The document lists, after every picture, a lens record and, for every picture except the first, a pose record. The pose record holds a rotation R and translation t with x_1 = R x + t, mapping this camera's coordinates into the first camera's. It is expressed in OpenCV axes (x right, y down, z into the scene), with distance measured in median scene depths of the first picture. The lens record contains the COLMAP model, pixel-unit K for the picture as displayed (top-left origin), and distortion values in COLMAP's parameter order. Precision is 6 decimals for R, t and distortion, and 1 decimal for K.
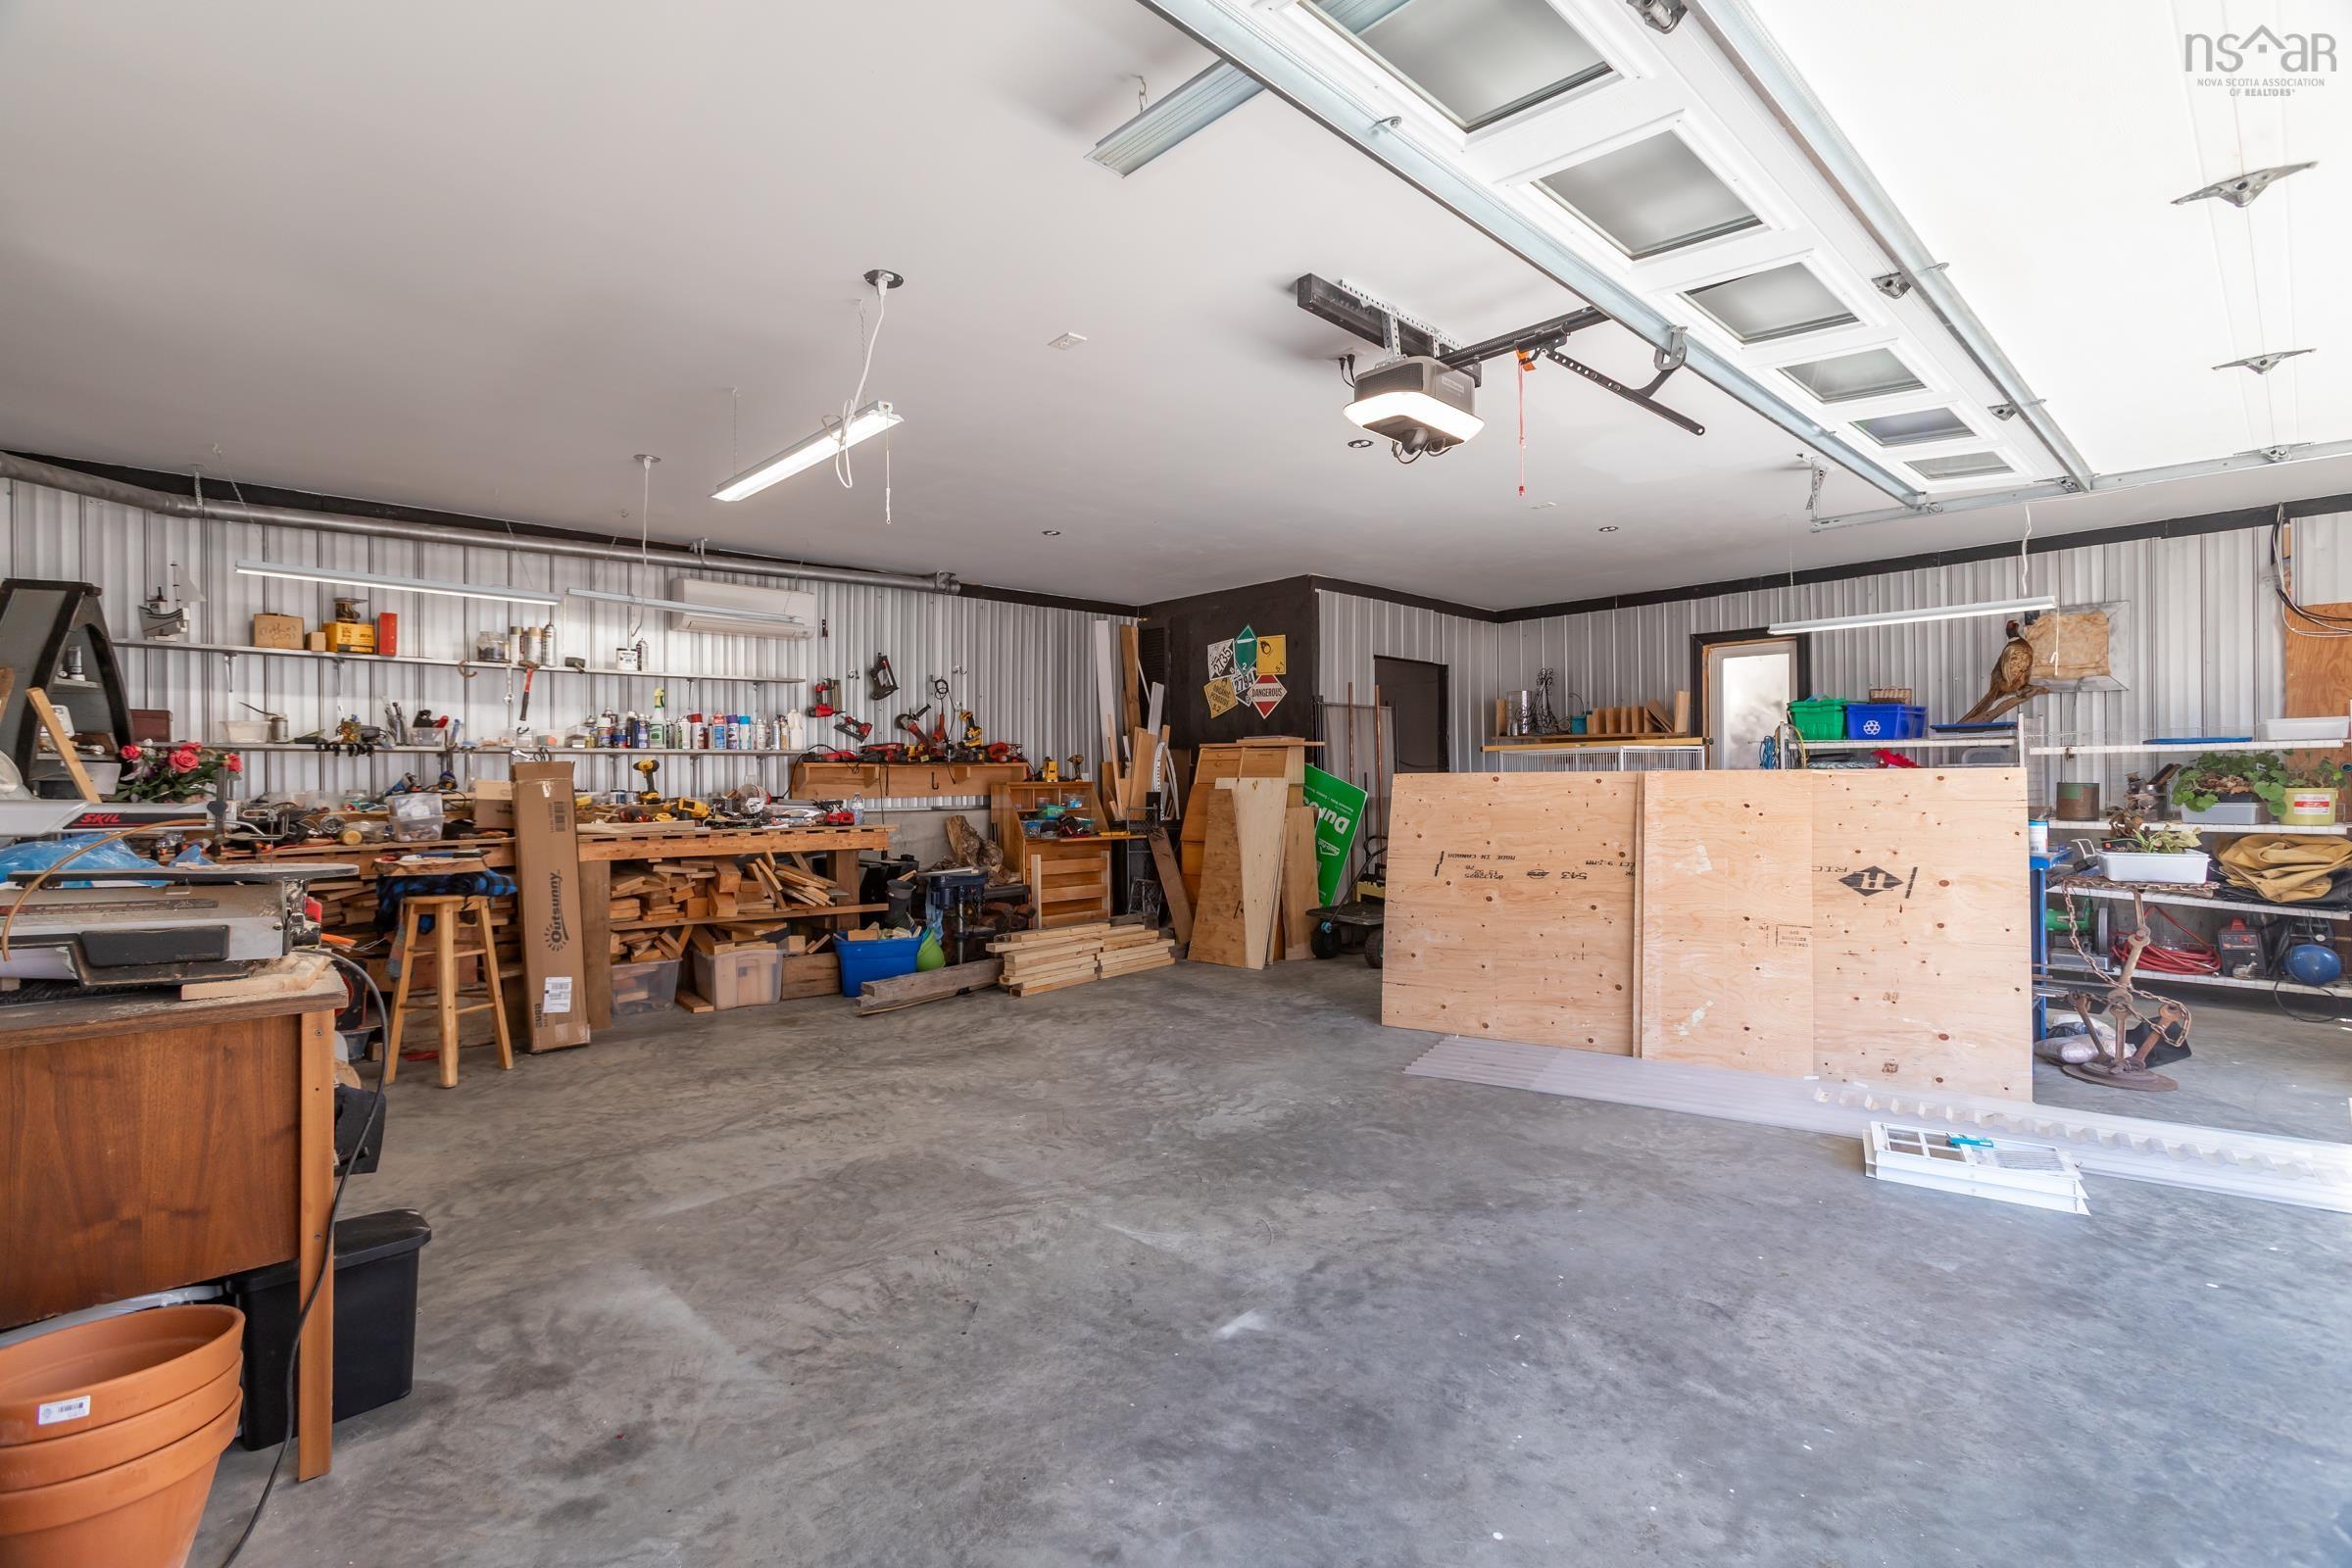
lens RADIAL K [[1057.4, 0, 1175.4], [0, 1057.4, 773.7], [0, 0, 1]] dist [-0.014568, 0.009814]
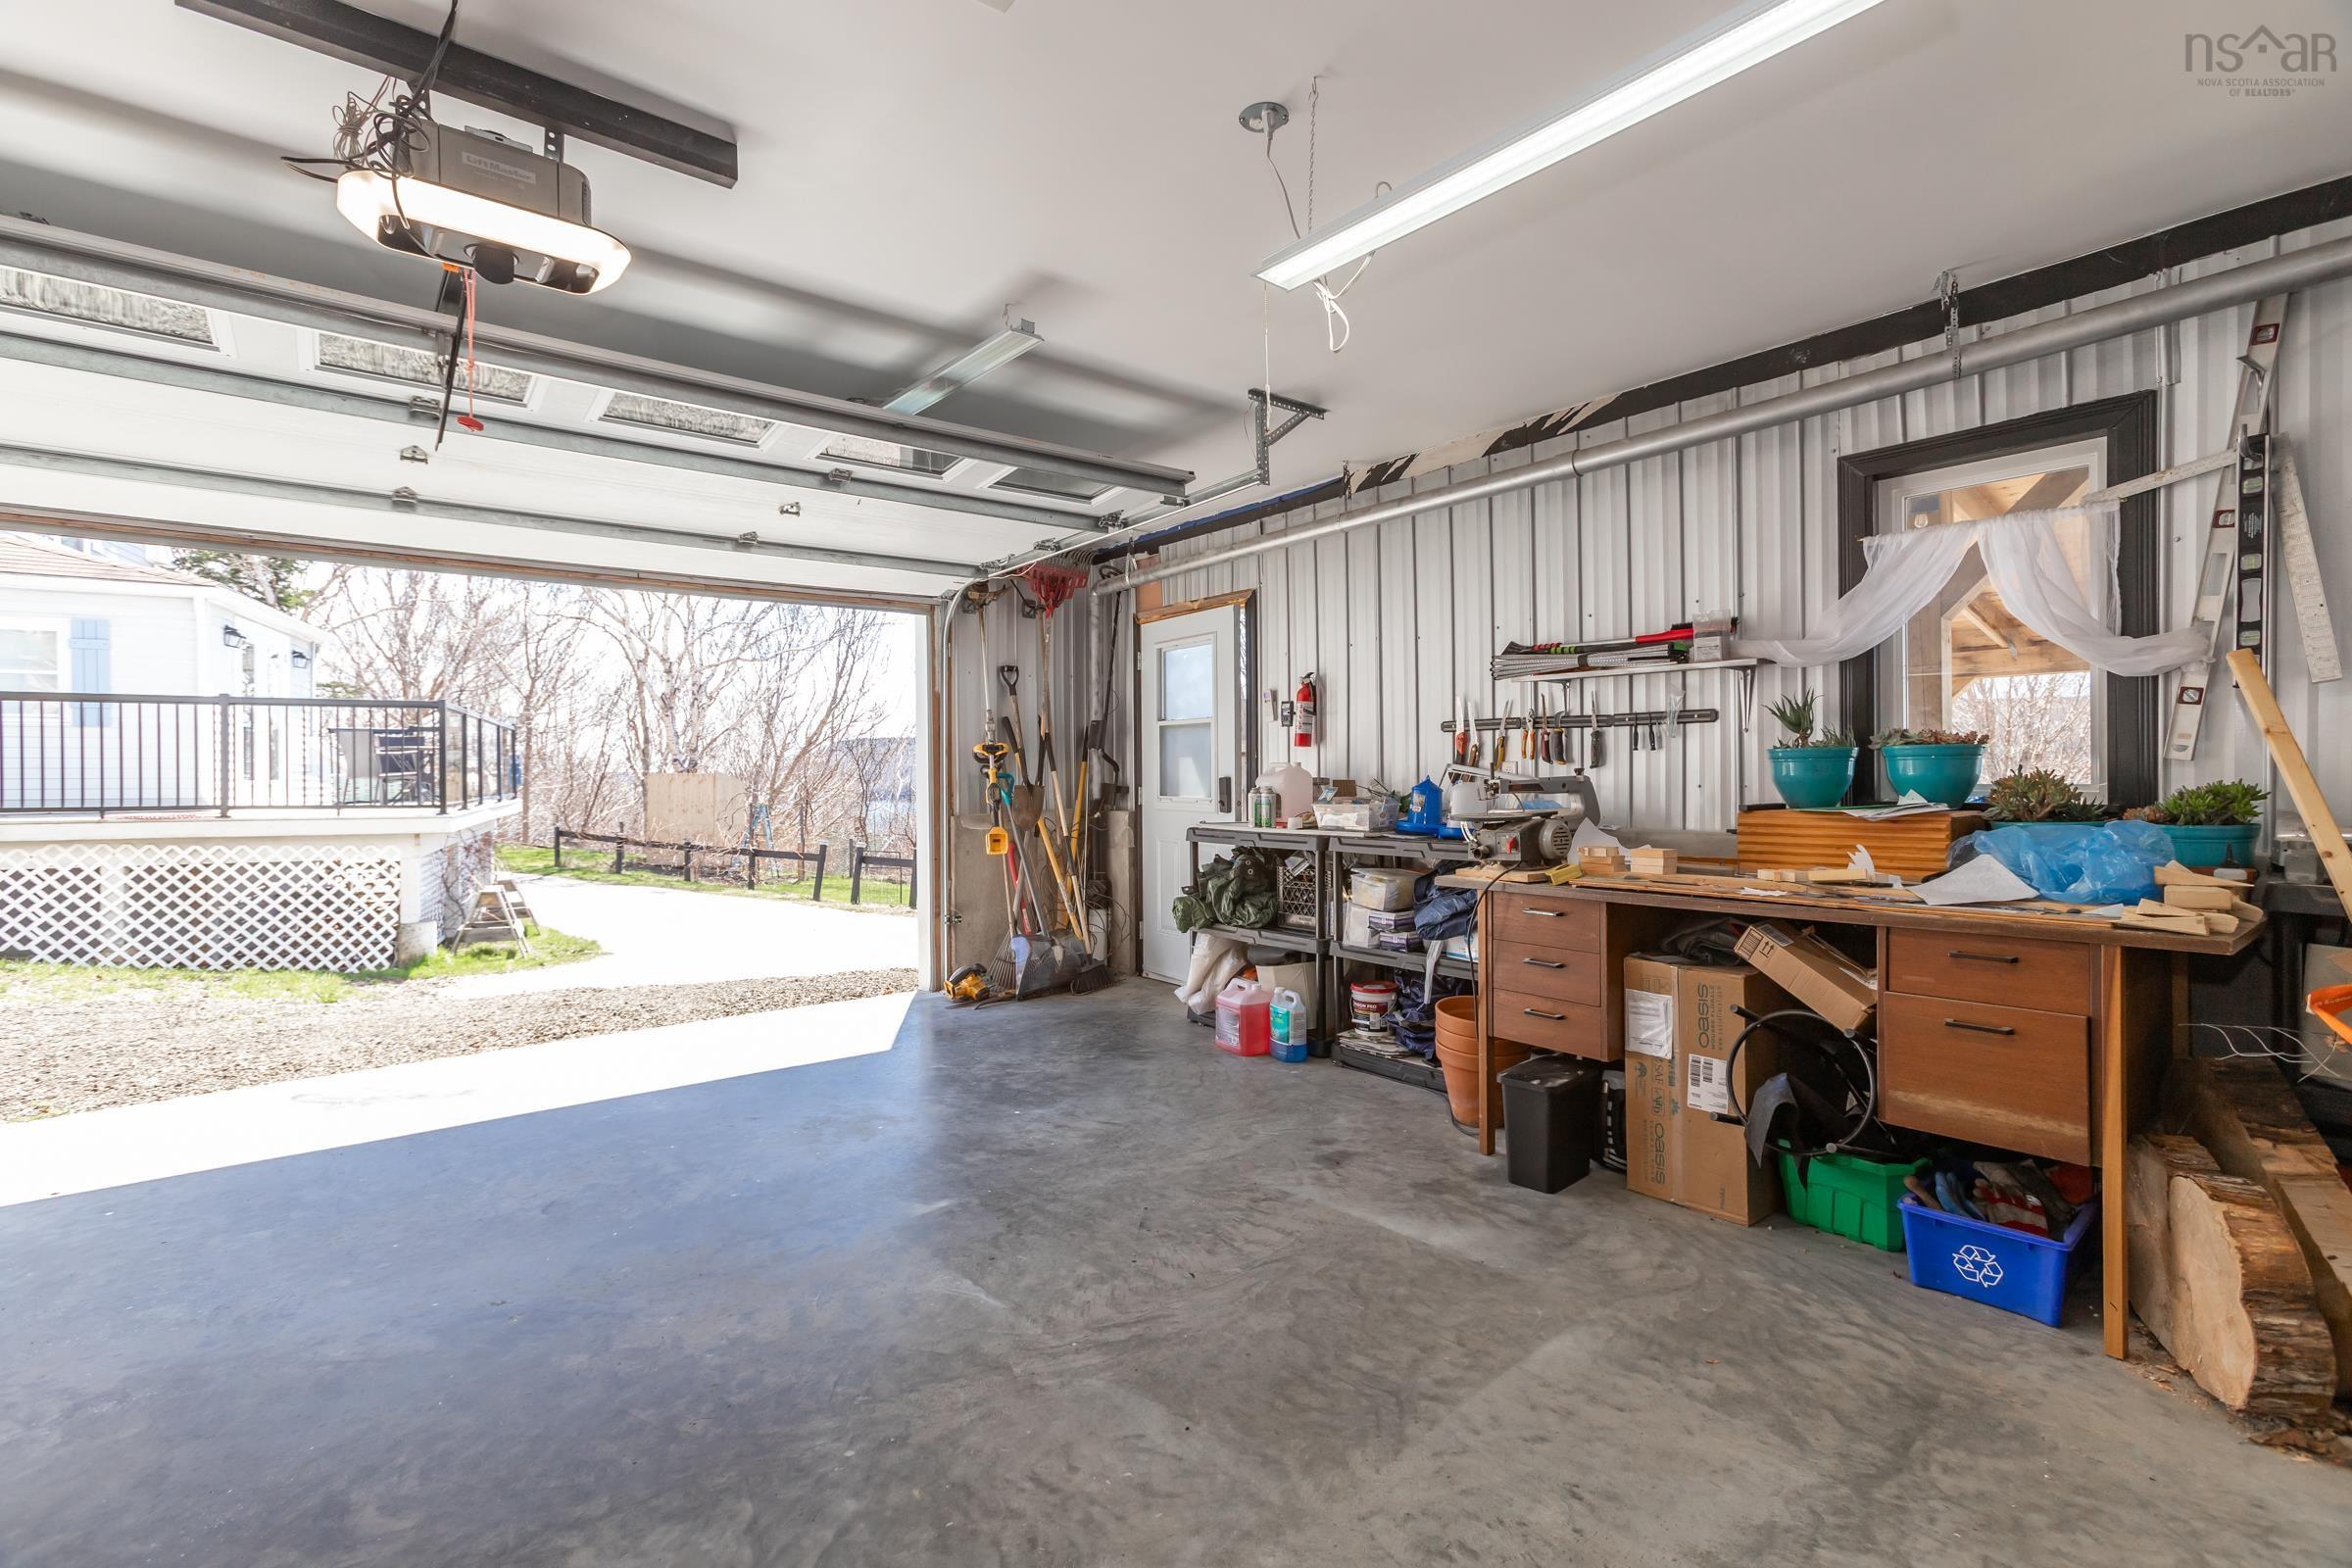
lens RADIAL K [[1057.4, 0, 1173.6], [0, 1057.4, 779.0], [0, 0, 1]] dist [-0.014568, 0.009814]
pose [[-0.997697, 0.014146, 0.066331, -0.285952], [0.014086, 0.999900, -0.001371, 0.011602], [-0.066344, -0.000433, -0.997797, 1.992395]]
